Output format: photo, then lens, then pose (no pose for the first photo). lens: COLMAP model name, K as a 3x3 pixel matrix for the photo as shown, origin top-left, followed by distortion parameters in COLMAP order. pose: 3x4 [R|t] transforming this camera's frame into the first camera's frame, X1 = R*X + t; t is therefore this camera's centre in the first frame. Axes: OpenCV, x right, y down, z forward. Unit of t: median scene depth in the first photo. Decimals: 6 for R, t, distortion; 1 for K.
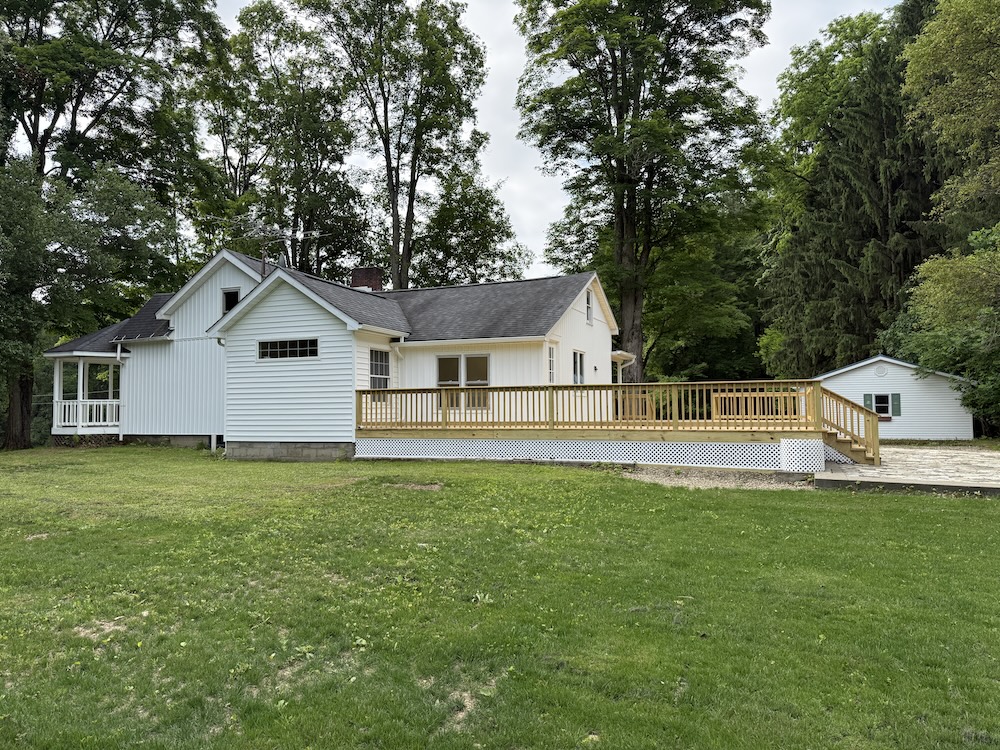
lens RADIAL K [[689.9, 0, 500.0], [0, 689.9, 375.0], [0, 0, 1]] dist [0.062060, -0.093179]
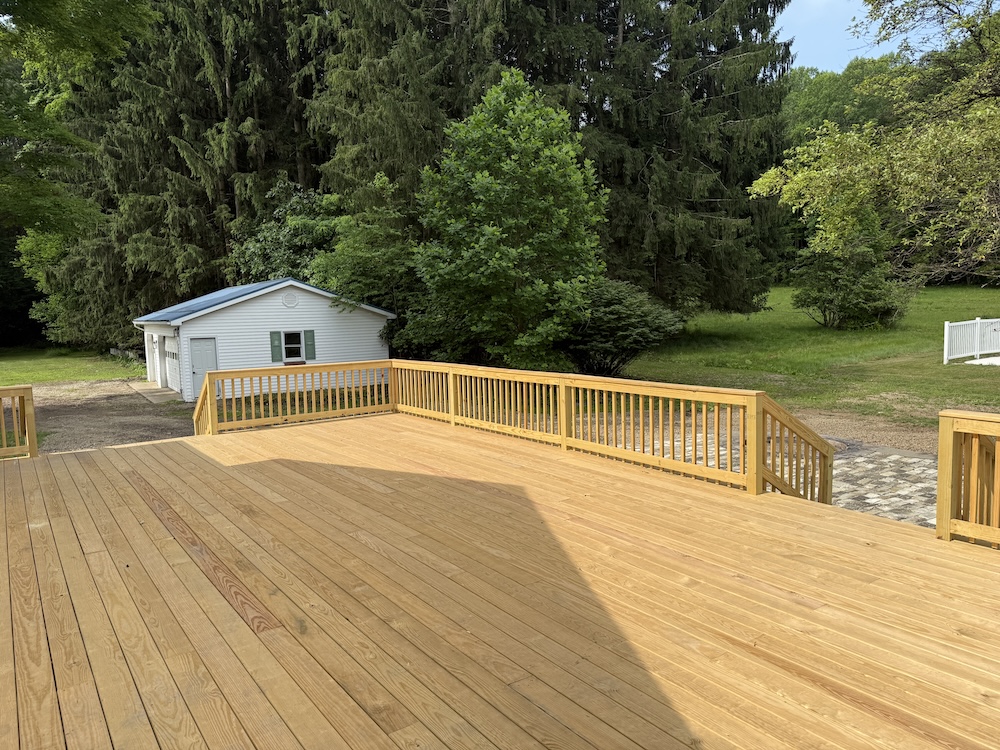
lens RADIAL K [[689.9, 0, 500.0], [0, 689.9, 375.0], [0, 0, 1]] dist [0.062060, -0.093179]
pose [[0.512625, -0.092537, 0.853611, 0.016298], [-0.017399, 0.992852, 0.118080, -0.013142], [-0.858436, -0.075383, 0.507351, 0.315423]]
